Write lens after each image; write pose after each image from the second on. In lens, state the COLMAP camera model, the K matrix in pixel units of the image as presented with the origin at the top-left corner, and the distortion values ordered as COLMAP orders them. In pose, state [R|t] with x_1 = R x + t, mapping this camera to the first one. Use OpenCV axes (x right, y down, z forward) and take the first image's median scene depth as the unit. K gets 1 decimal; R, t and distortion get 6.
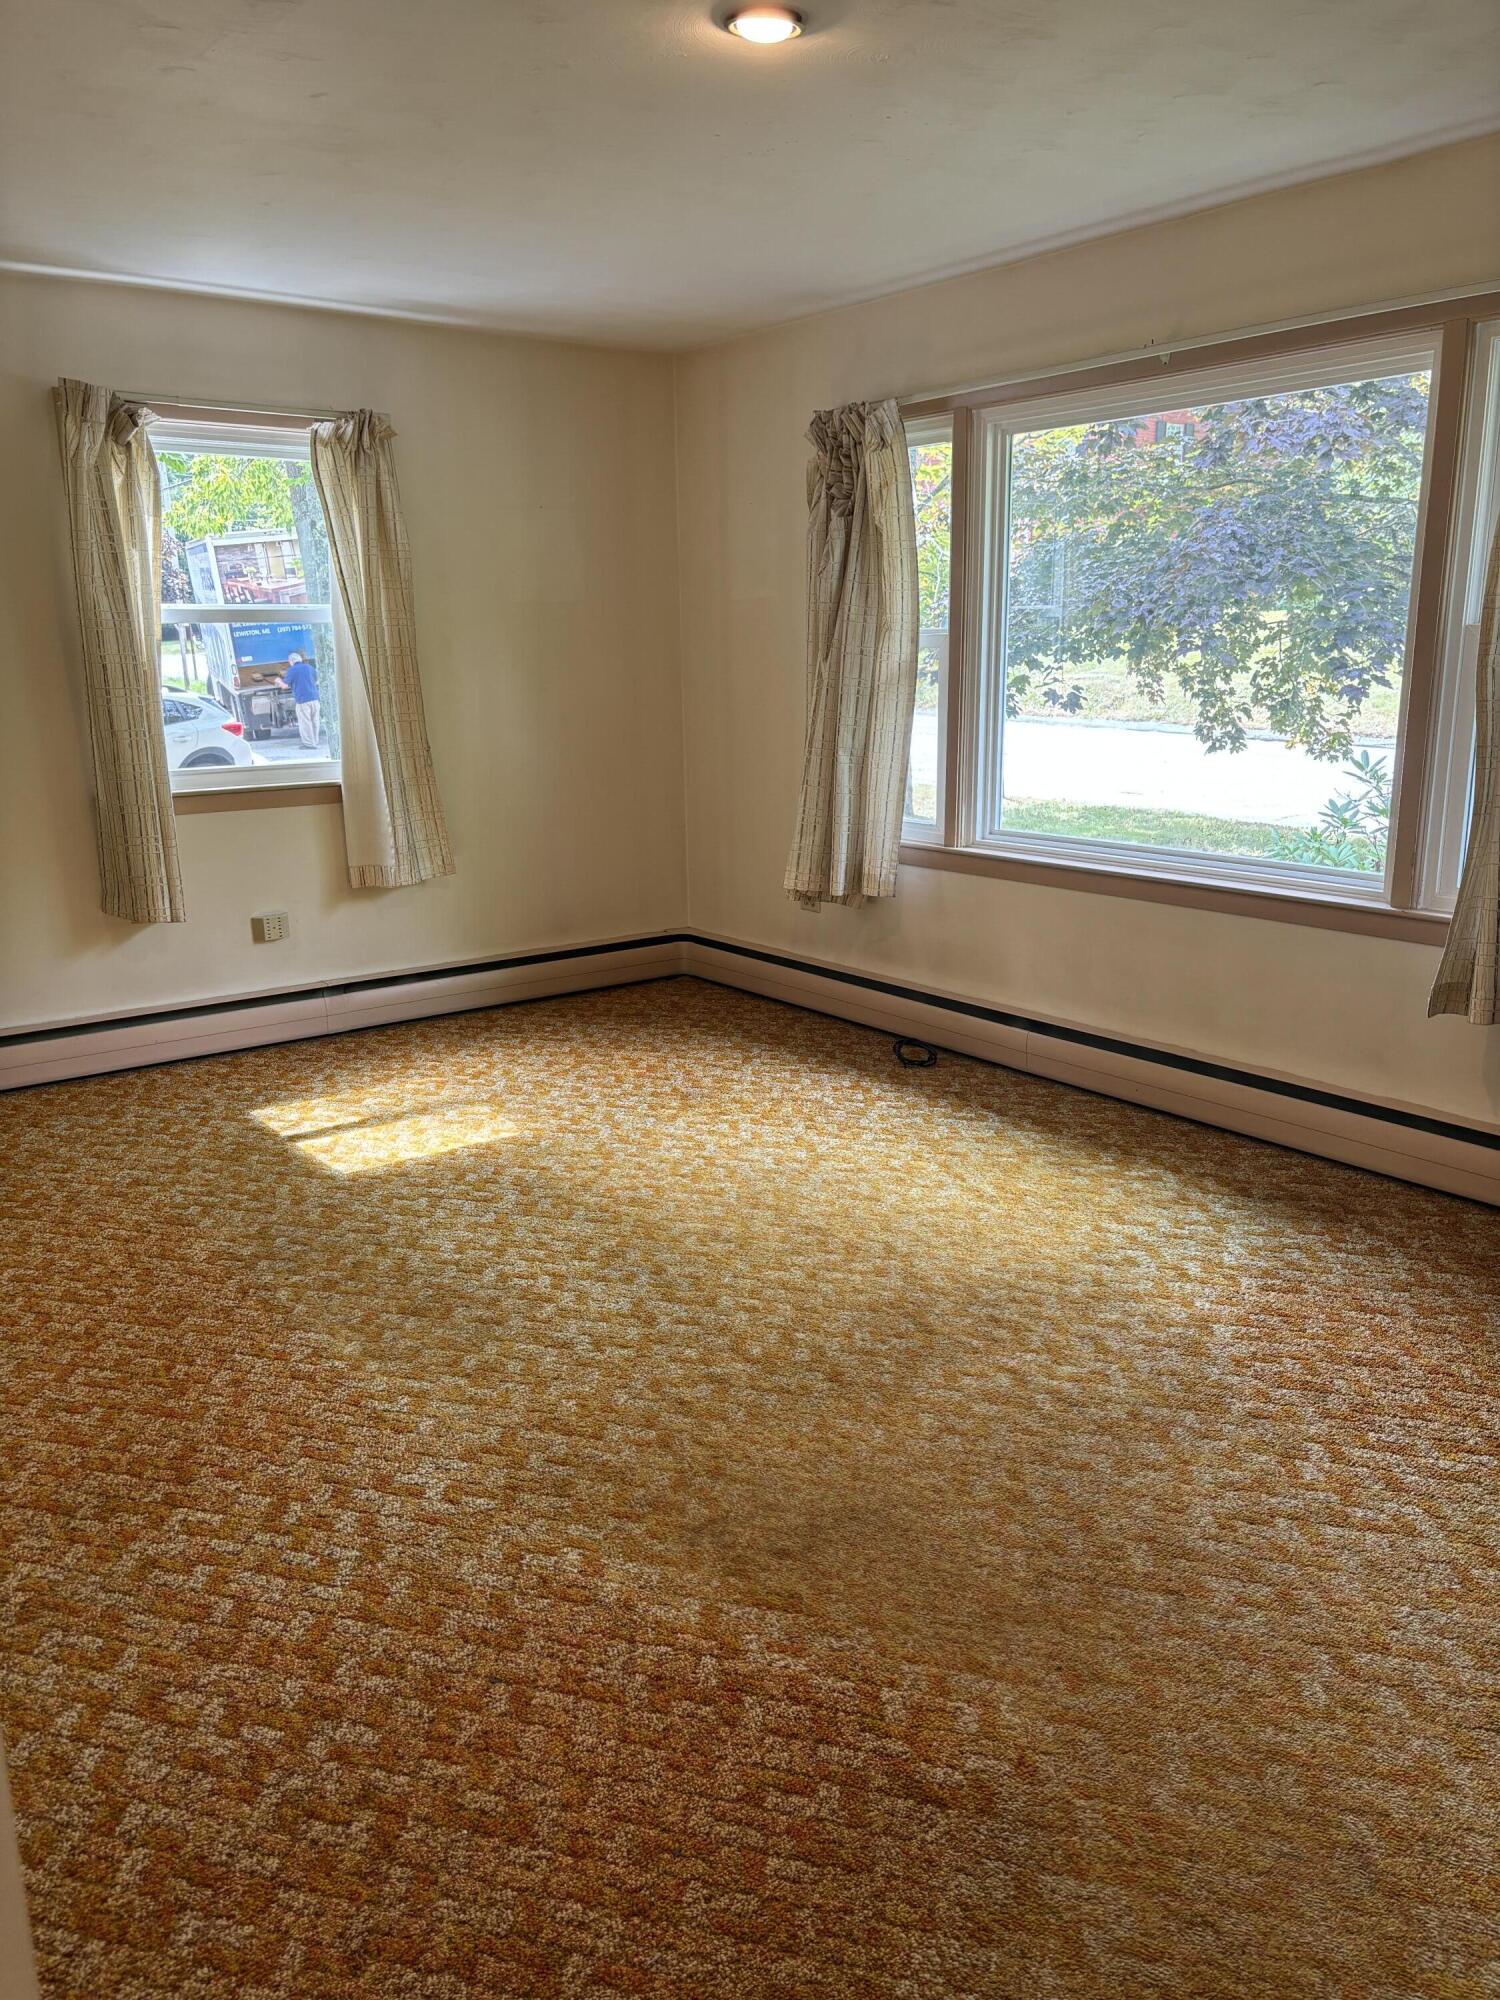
lens RADIAL K [[1525.1, 0, 751.2], [0, 1525.1, 1004.7], [0, 0, 1]] dist [0.032934, -0.029331]
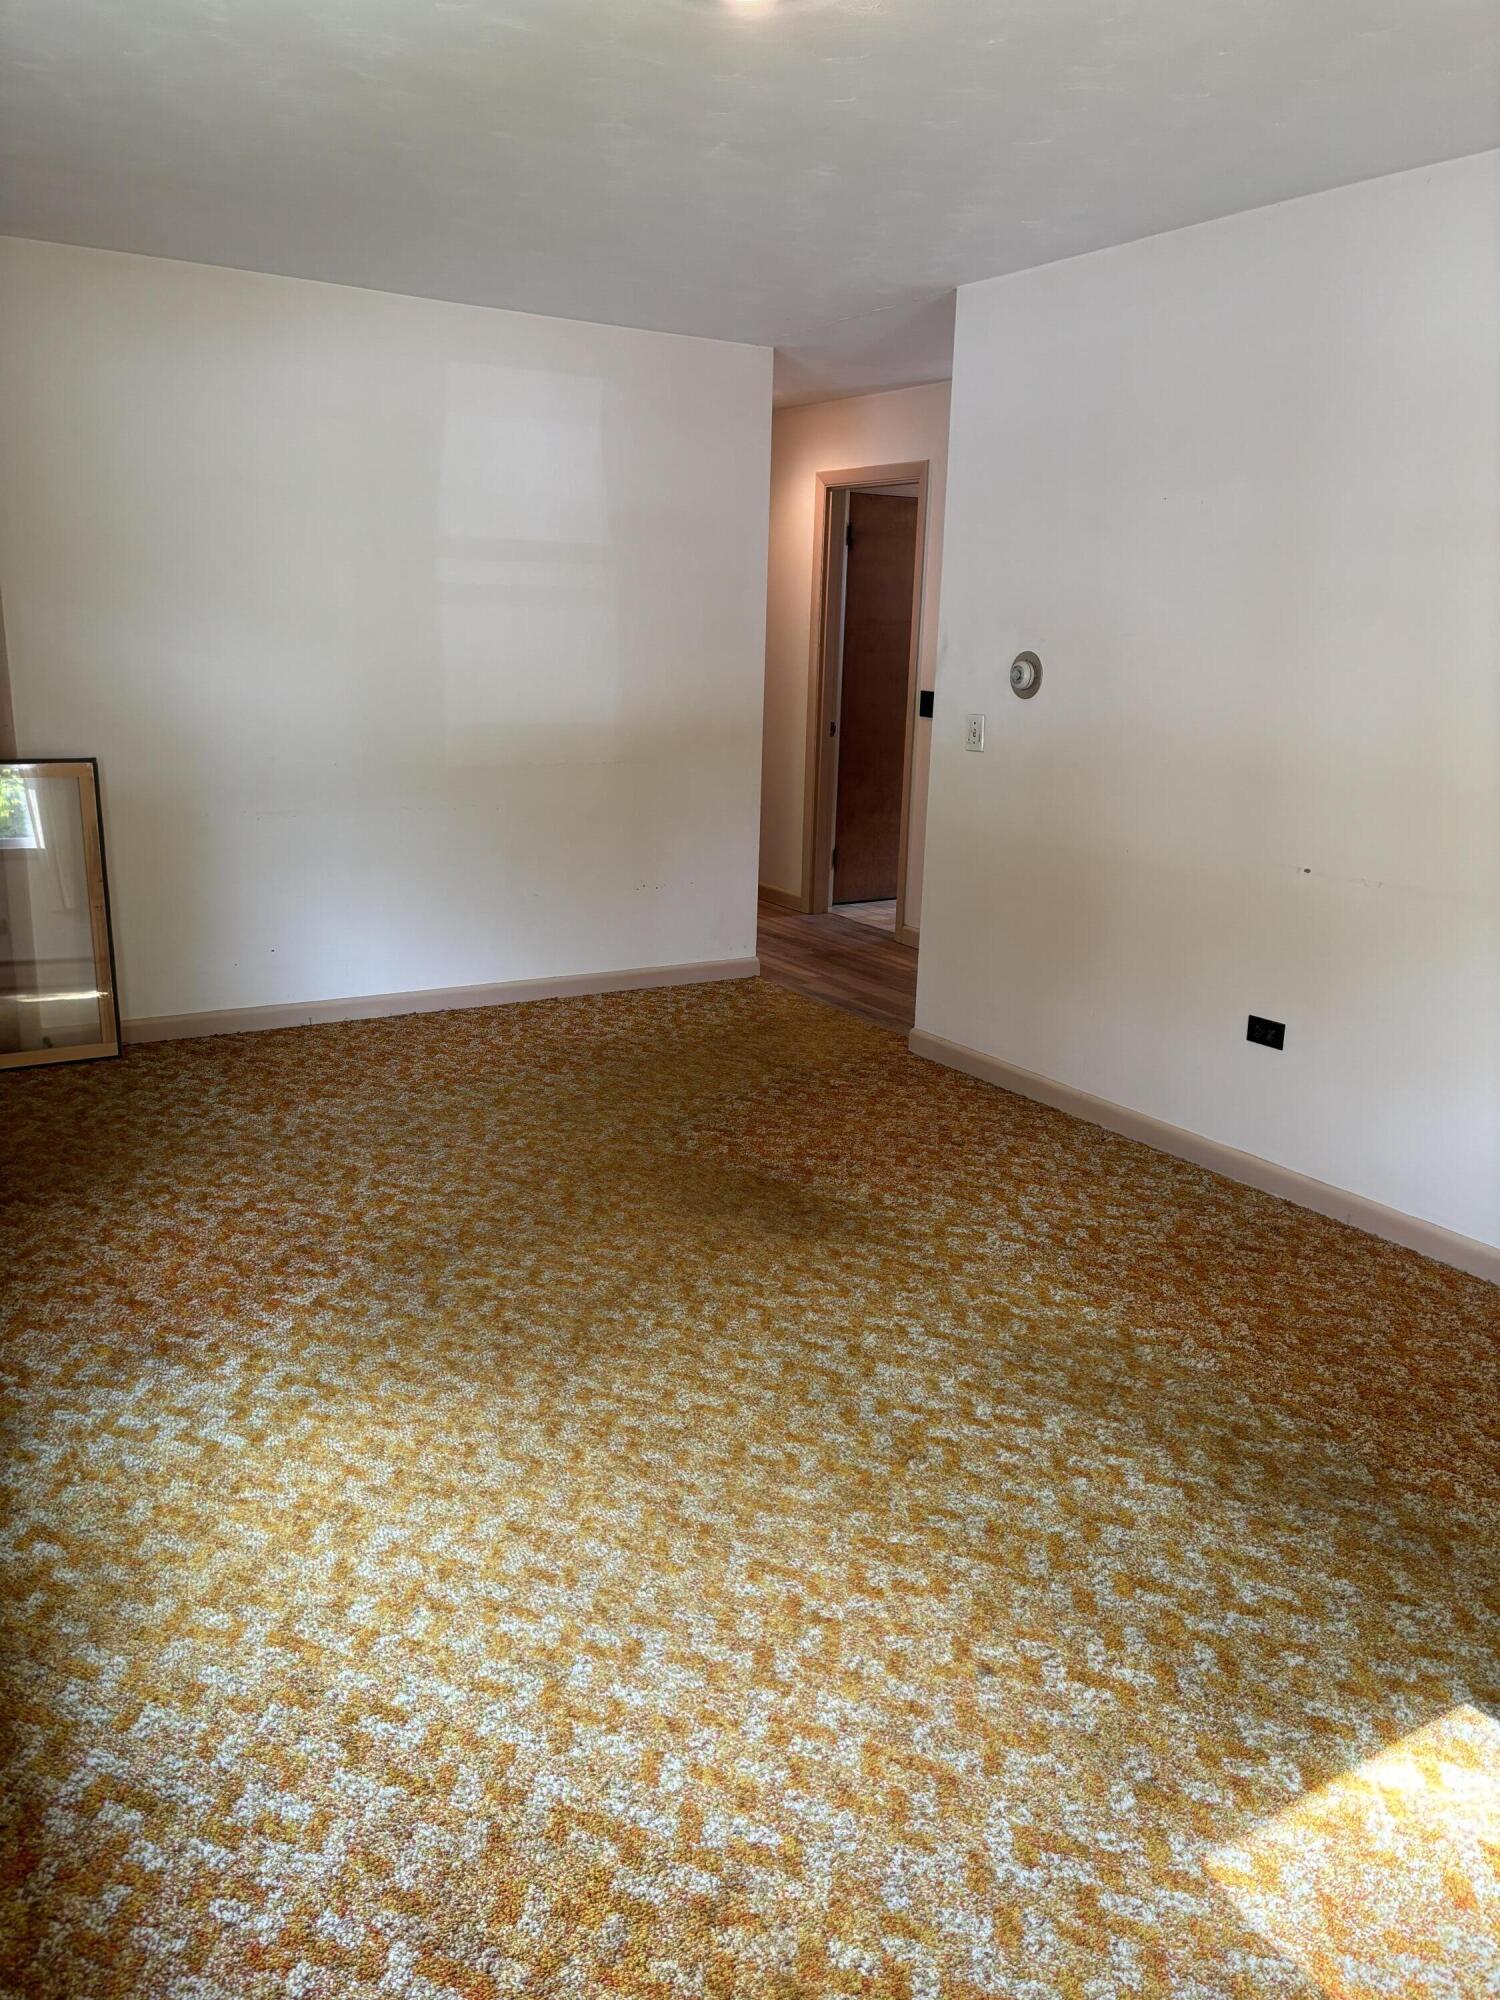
lens RADIAL K [[1525.1, 0, 749.1], [0, 1525.1, 999.8], [0, 0, 1]] dist [0.032934, -0.029331]
pose [[-0.995273, -0.037692, 0.089503, -0.071349], [0.007560, 0.888745, 0.458340, -0.396761], [-0.096821, 0.456850, -0.884259, 1.600368]]
